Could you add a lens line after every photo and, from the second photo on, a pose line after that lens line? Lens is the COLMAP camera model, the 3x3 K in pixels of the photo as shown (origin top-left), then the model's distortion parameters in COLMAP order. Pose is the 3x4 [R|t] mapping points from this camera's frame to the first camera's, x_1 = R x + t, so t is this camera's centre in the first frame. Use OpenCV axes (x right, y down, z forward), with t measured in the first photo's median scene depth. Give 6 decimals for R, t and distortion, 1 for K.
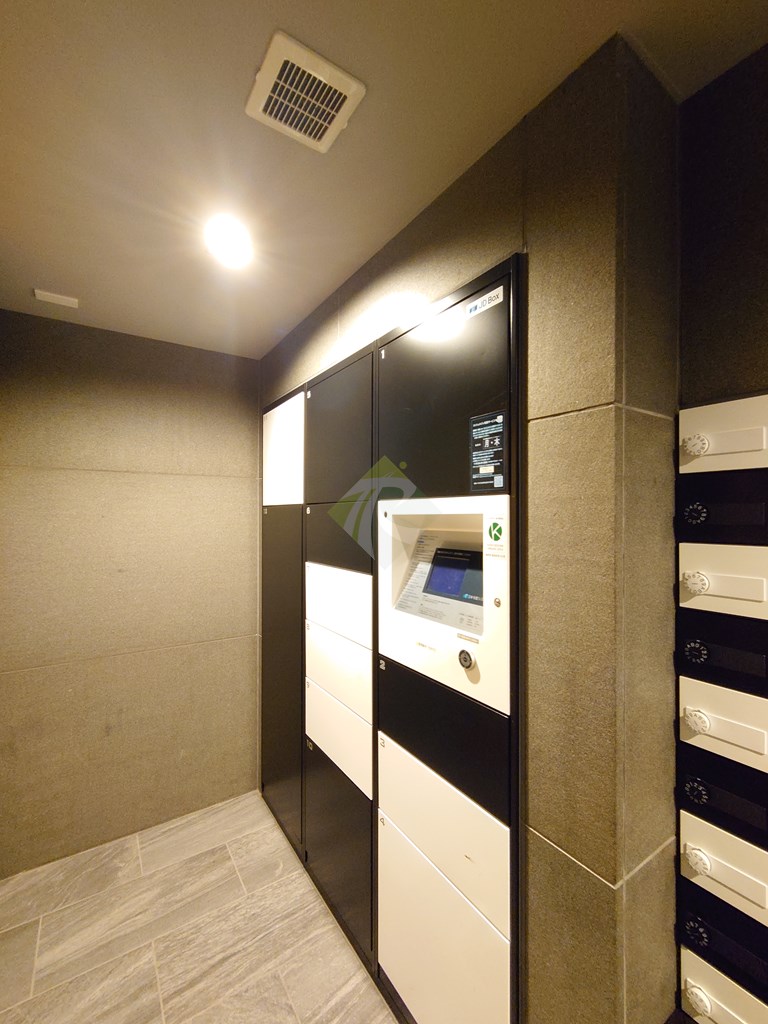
lens RADIAL K [[435.1, 0, 384.0], [0, 435.1, 512.0], [0, 0, 1]] dist [0.001137, 0.000104]
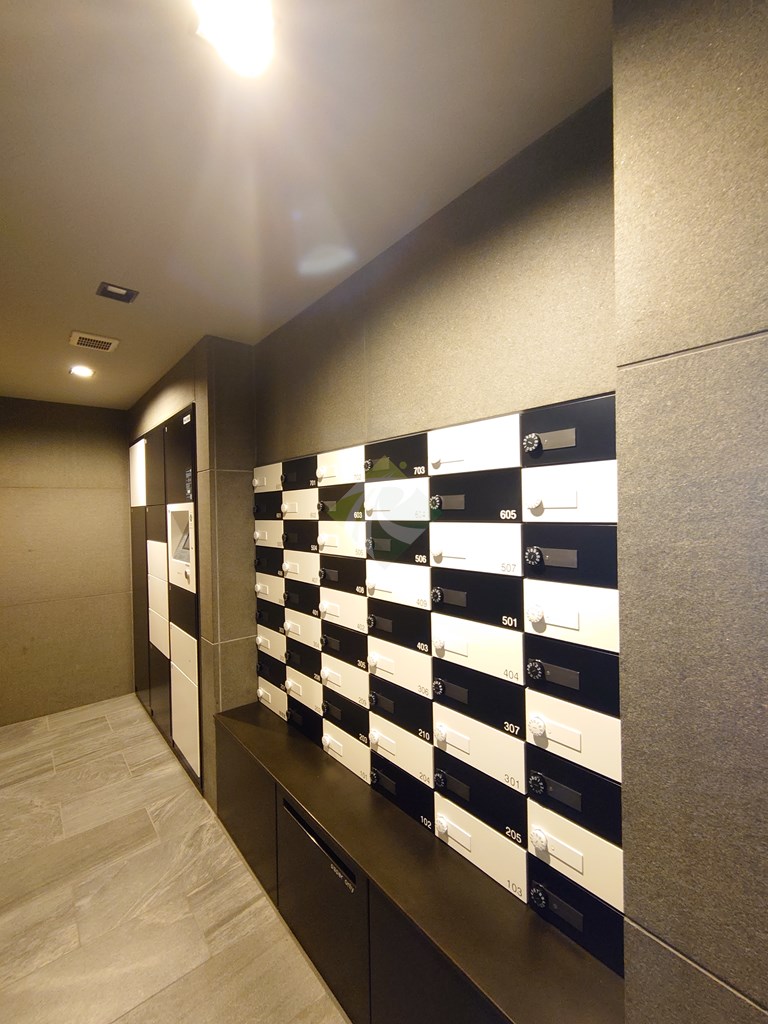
lens RADIAL K [[426.8, 0, 381.6], [0, 426.8, 509.4], [0, 0, 1]] dist [-0.000984, -0.000274]
pose [[0.993262, -0.024311, 0.113310, 0.552574], [0.023309, 0.999677, 0.010160, -0.000349], [-0.113521, -0.007450, 0.993508, -0.767864]]
